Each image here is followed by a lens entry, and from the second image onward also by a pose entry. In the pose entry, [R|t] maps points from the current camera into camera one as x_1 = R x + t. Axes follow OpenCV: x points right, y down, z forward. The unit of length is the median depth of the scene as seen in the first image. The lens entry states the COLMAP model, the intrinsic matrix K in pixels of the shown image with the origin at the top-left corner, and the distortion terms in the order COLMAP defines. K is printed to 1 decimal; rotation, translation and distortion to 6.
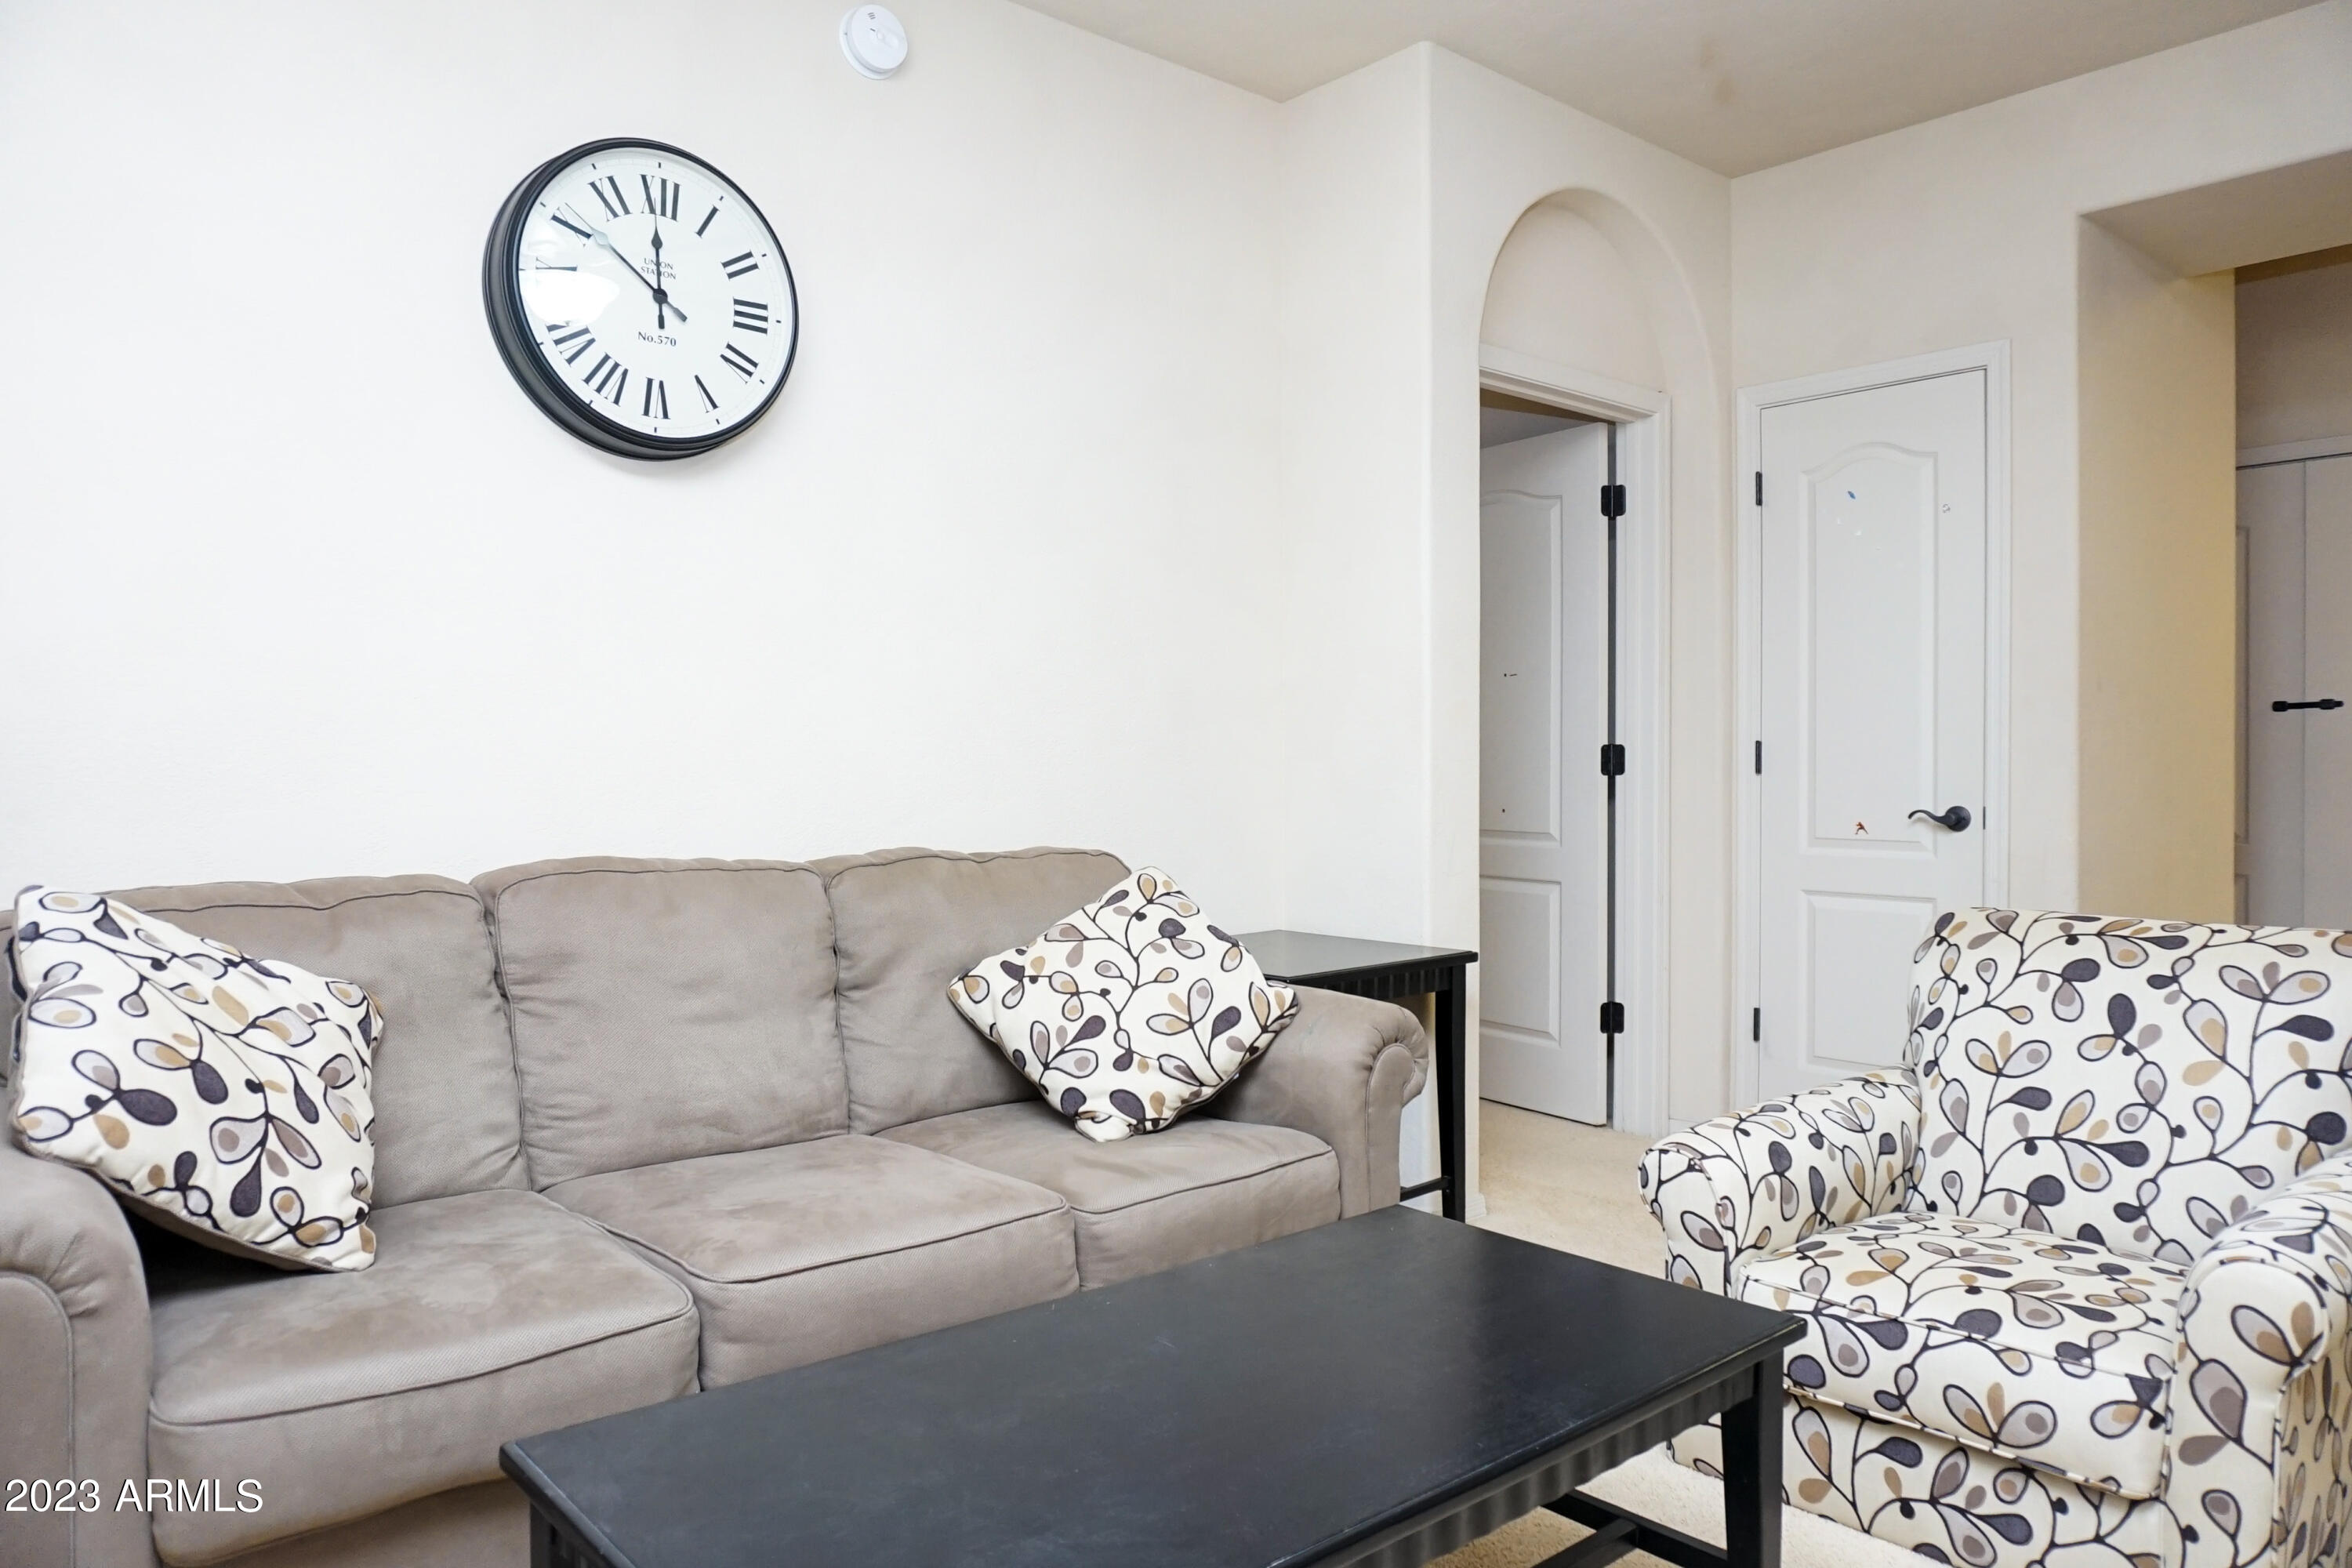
lens RADIAL K [[1607.3, 0, 1176.0], [0, 1607.3, 784.0], [0, 0, 1]] dist [-0.045287, 0.004038]
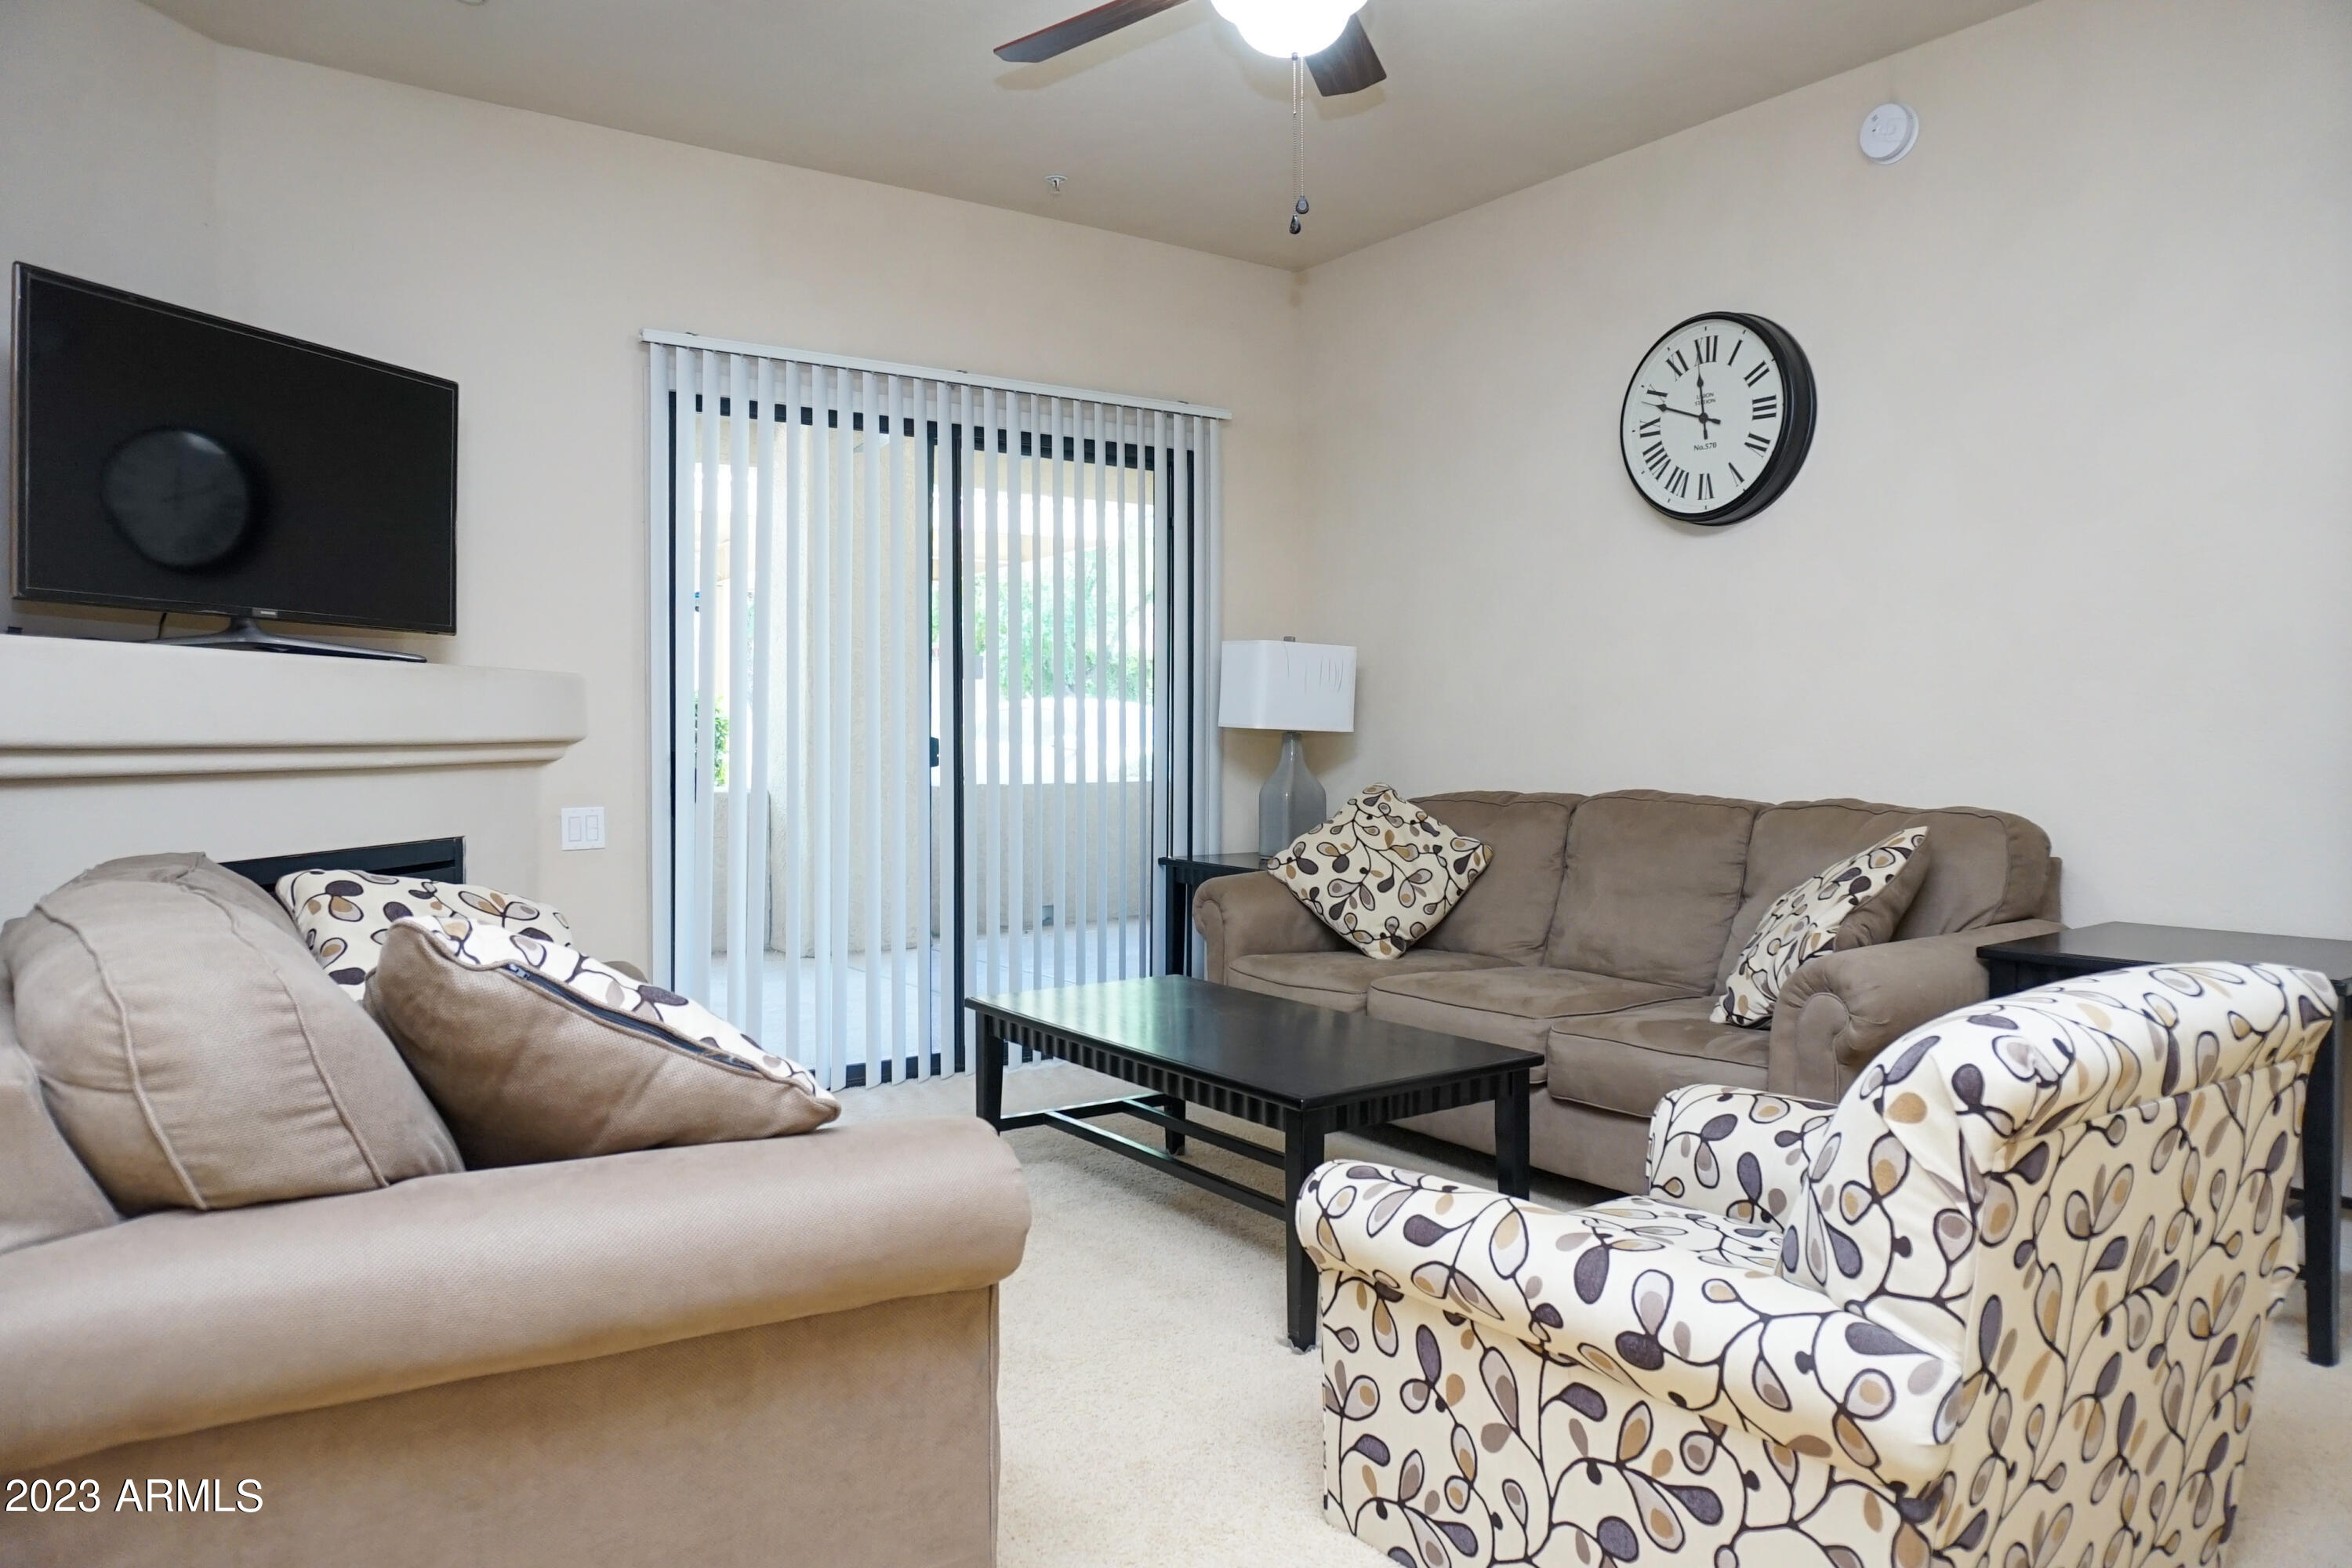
lens RADIAL K [[1607.3, 0, 1176.0], [0, 1607.3, 784.0], [0, 0, 1]] dist [-0.045287, 0.004038]
pose [[-0.102199, 0.029817, -0.994317, 1.248452], [-0.015099, 0.999389, 0.031521, -0.002974], [0.994649, 0.018235, -0.101686, 0.681690]]
